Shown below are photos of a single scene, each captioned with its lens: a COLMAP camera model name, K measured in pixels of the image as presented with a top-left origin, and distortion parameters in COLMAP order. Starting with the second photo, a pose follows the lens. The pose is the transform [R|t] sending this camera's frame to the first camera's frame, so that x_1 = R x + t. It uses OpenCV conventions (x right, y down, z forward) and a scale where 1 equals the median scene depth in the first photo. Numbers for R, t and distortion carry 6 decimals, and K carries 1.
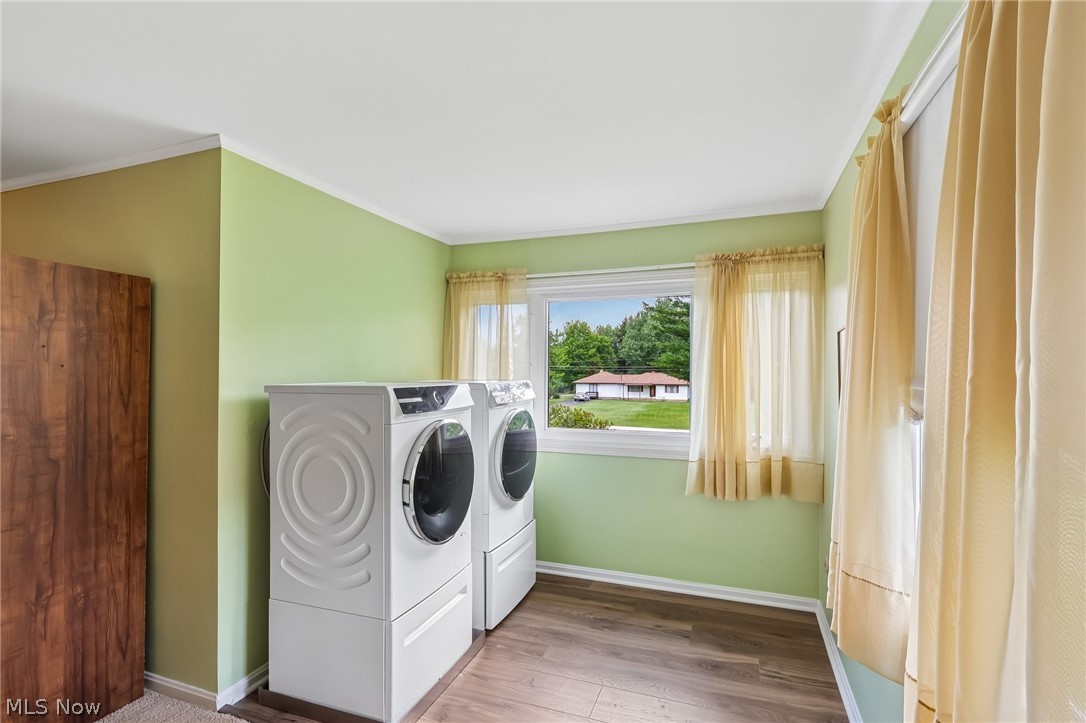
lens RADIAL K [[506.4, 0, 544.6], [0, 506.4, 369.2], [0, 0, 1]] dist [0.002177, -0.000268]
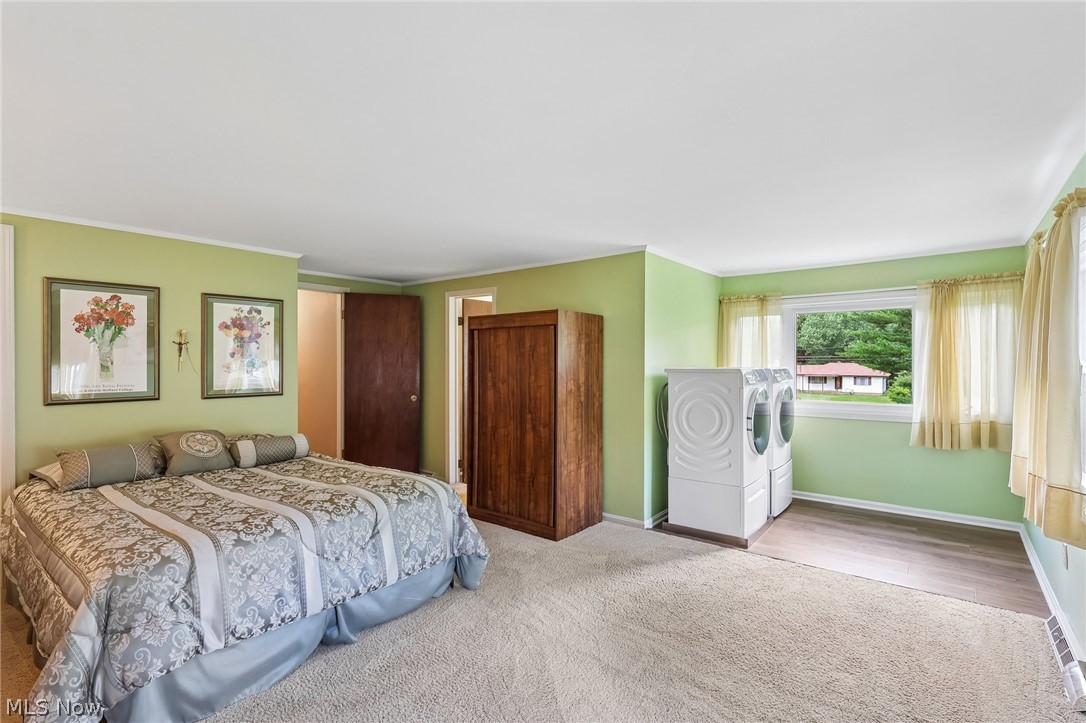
lens RADIAL K [[506.4, 0, 544.5], [0, 506.4, 360.8], [0, 0, 1]] dist [0.002177, -0.000268]
pose [[0.952602, -0.002922, -0.304206, -0.281977], [0.003533, 0.999993, 0.001458, -0.002294], [0.304199, -0.002463, 0.952605, -0.719326]]
